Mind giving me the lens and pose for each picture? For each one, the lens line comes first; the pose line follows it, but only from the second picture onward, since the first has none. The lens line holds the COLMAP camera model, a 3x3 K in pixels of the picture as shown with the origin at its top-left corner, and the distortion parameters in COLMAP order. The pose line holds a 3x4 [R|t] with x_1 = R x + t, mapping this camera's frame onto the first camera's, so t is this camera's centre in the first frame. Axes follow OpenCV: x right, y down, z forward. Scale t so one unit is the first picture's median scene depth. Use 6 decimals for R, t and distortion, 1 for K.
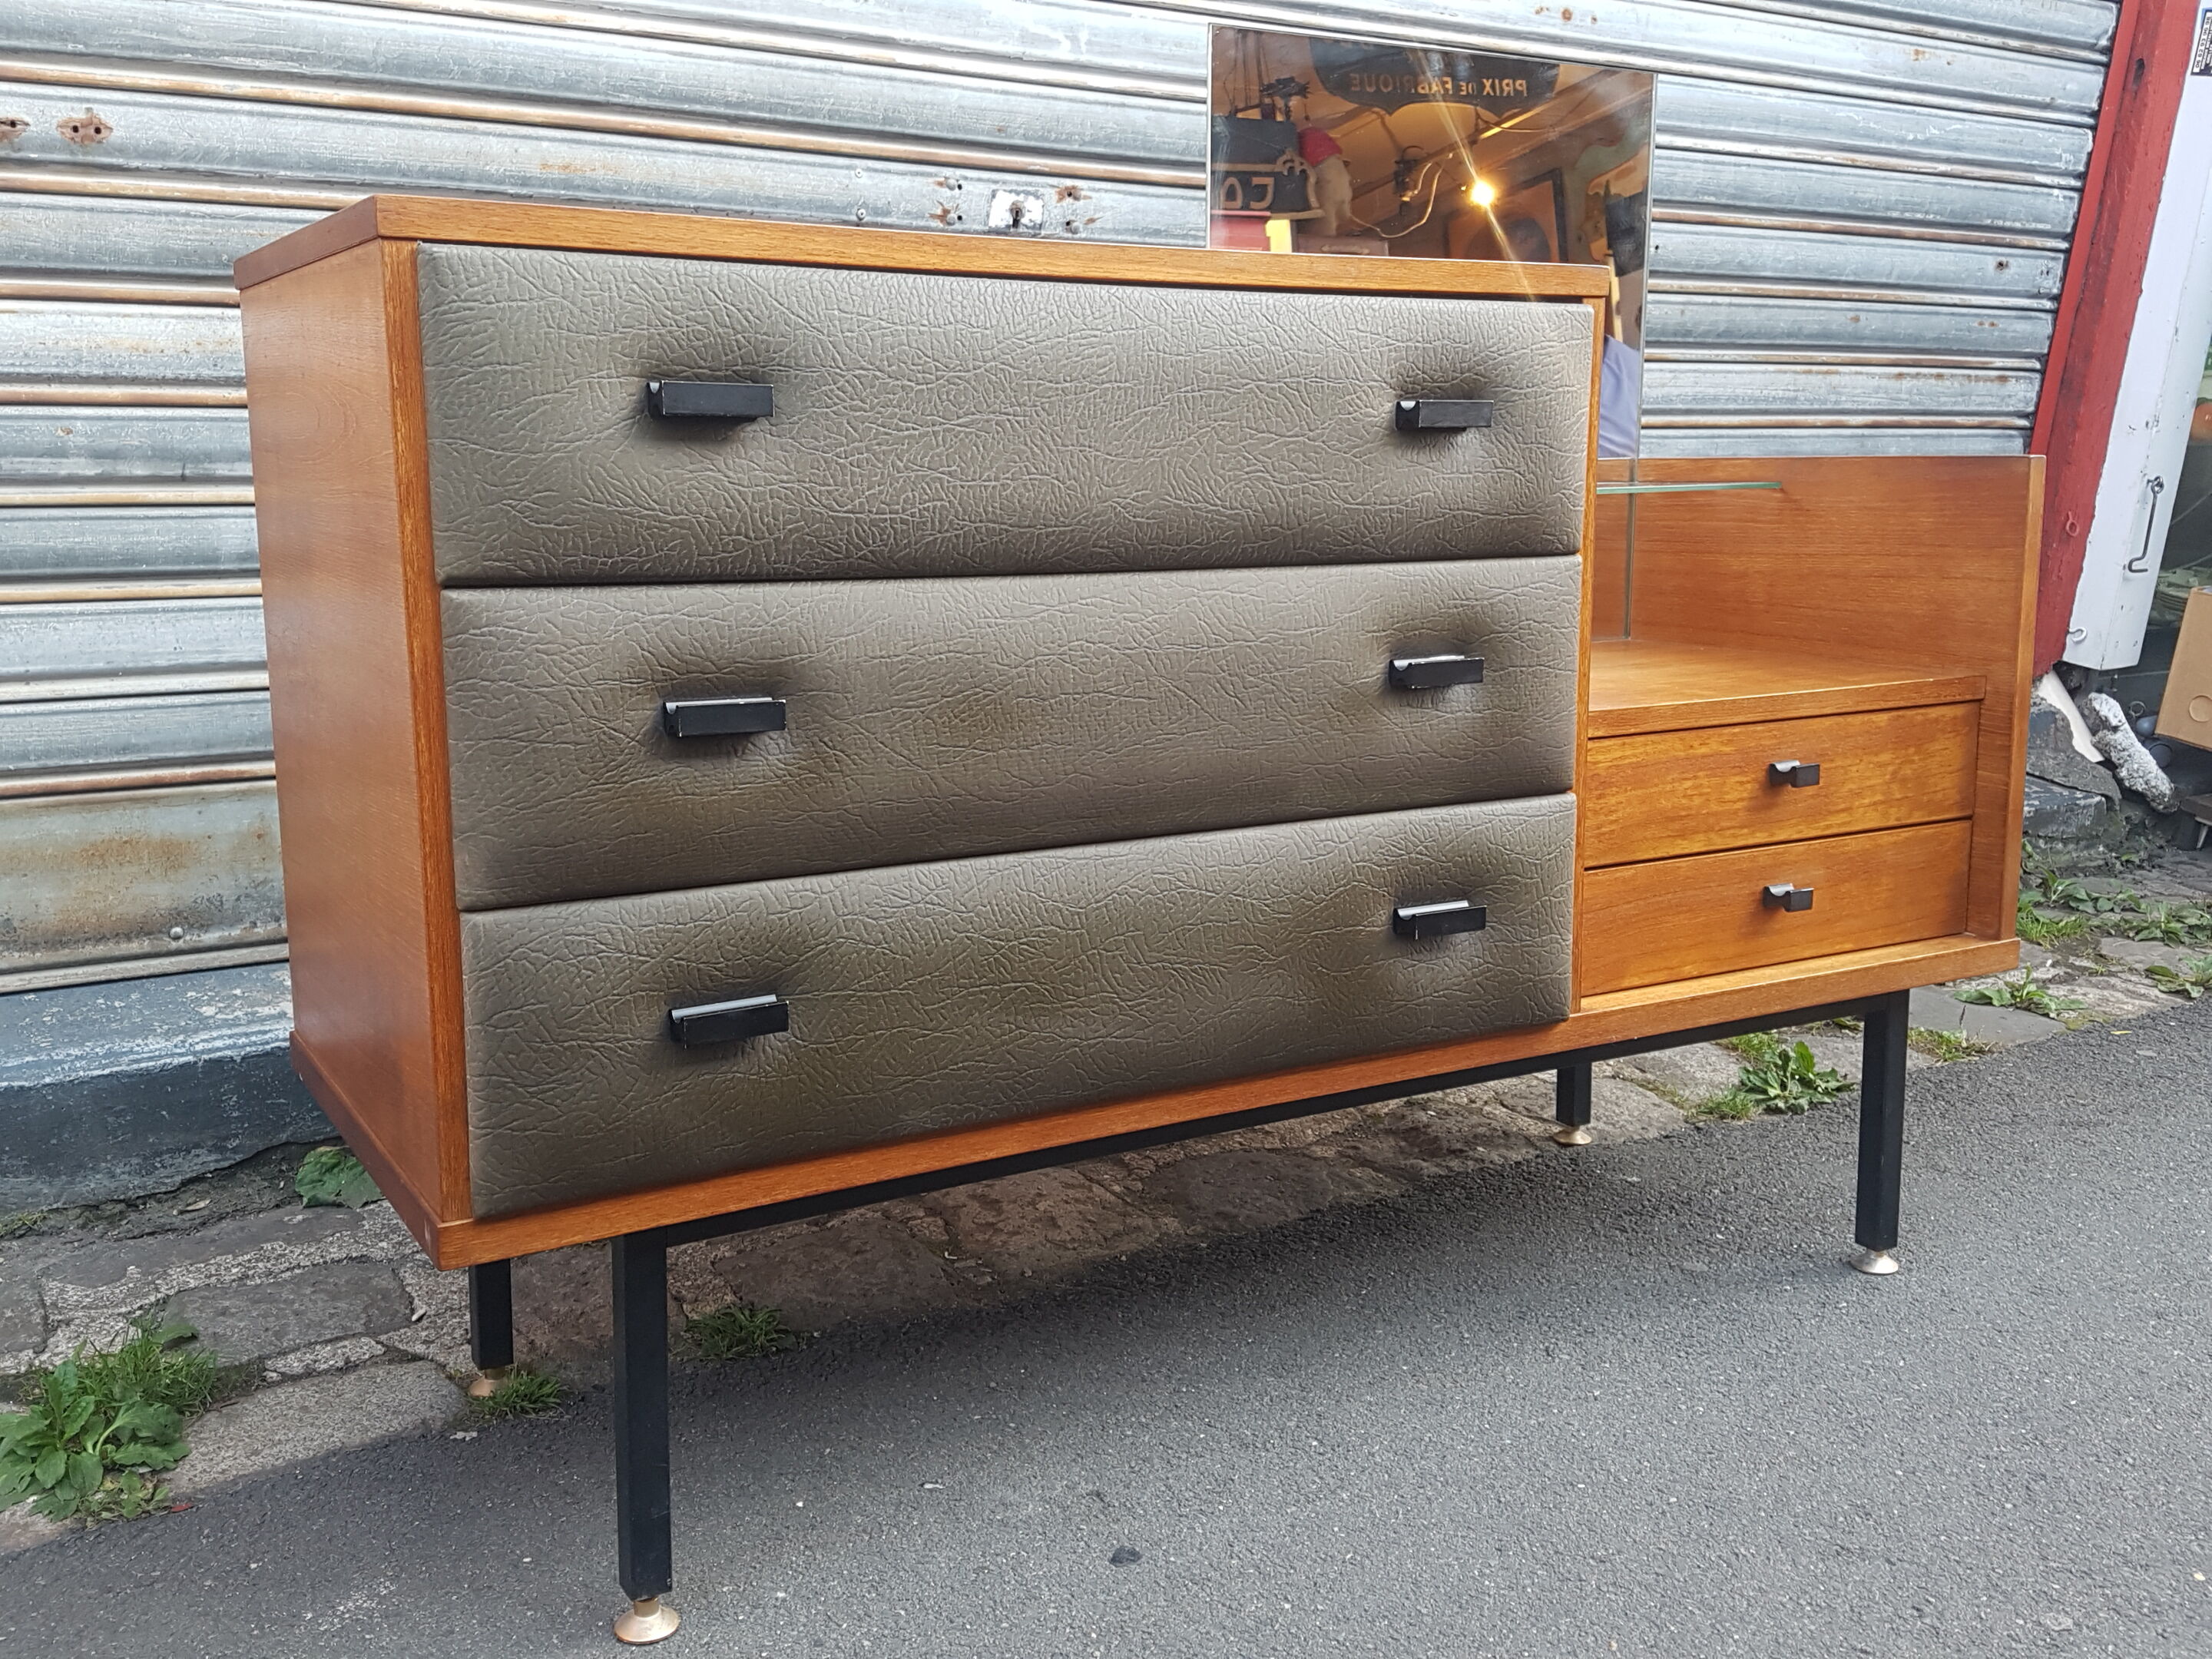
lens RADIAL K [[2215.1, 0, 1138.5], [0, 2215.1, 824.6], [0, 0, 1]] dist [0.228029, -0.492932]
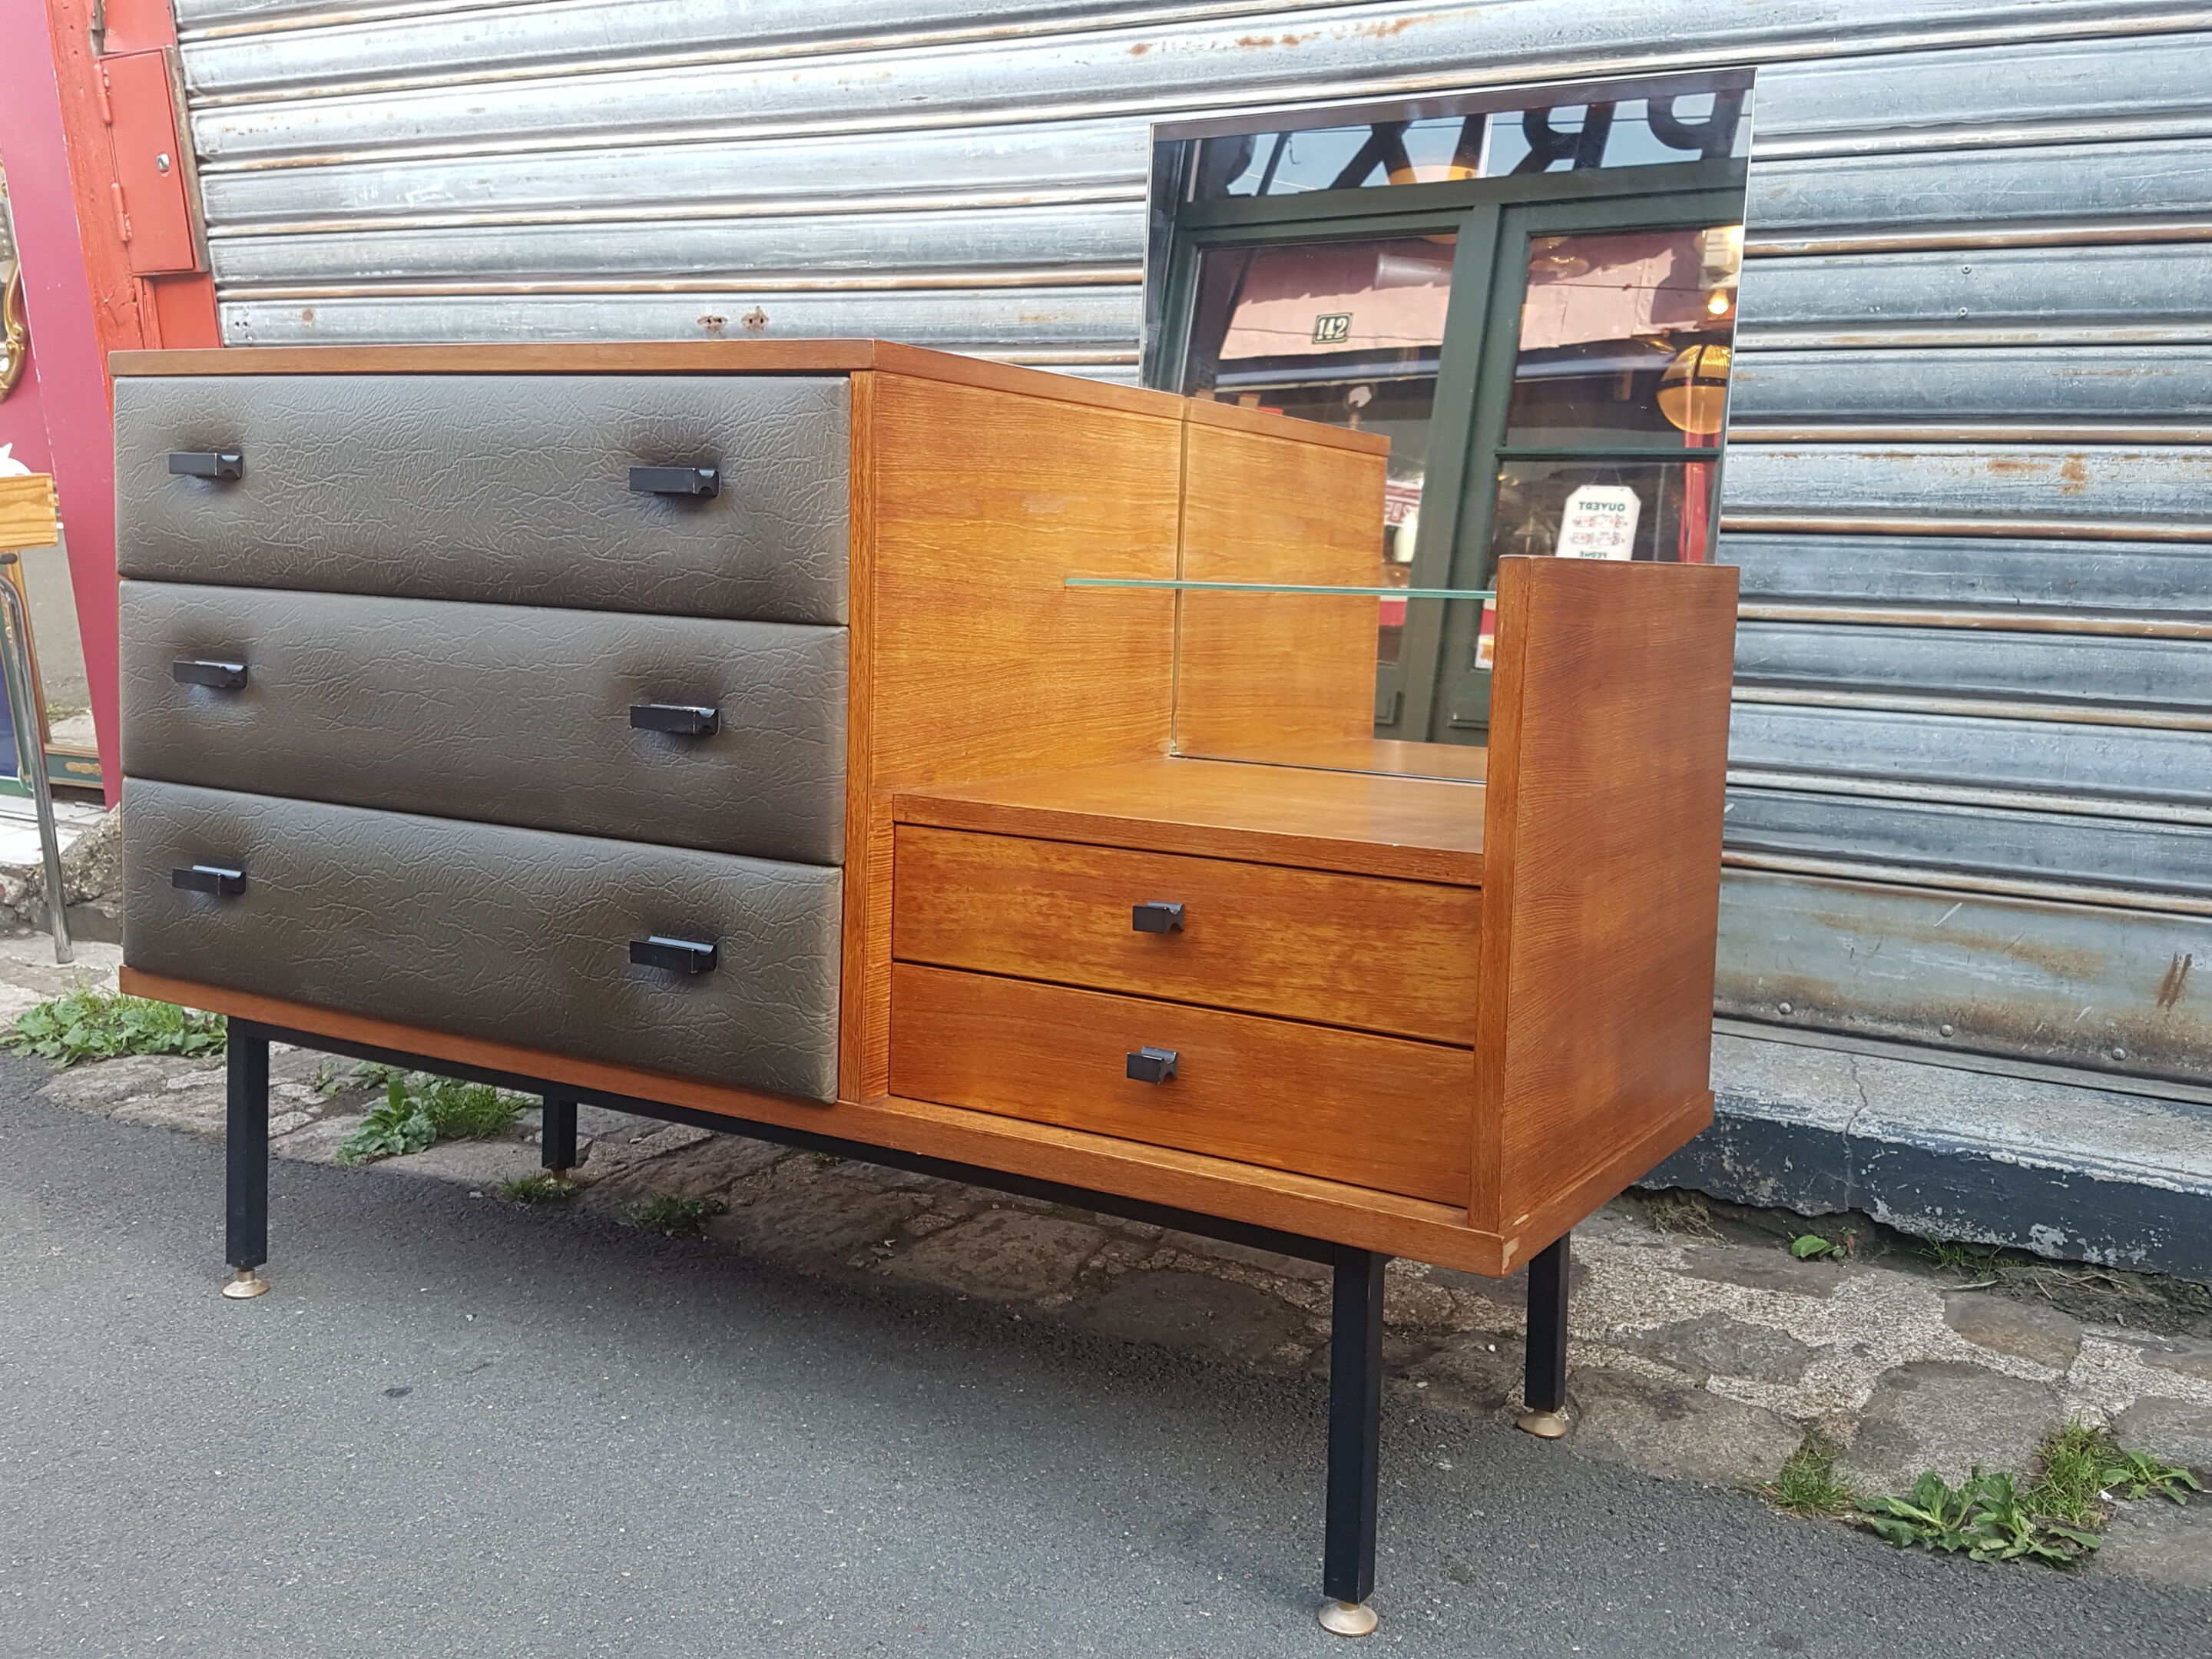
lens RADIAL K [[2215.1, 0, 1138.5], [0, 2215.1, 824.6], [0, 0, 1]] dist [0.228029, -0.492932]
pose [[0.434186, 0.118148, -0.893042, 0.978618], [-0.186837, 0.981615, 0.039028, -0.083605], [0.881235, 0.149908, 0.448278, 0.592366]]
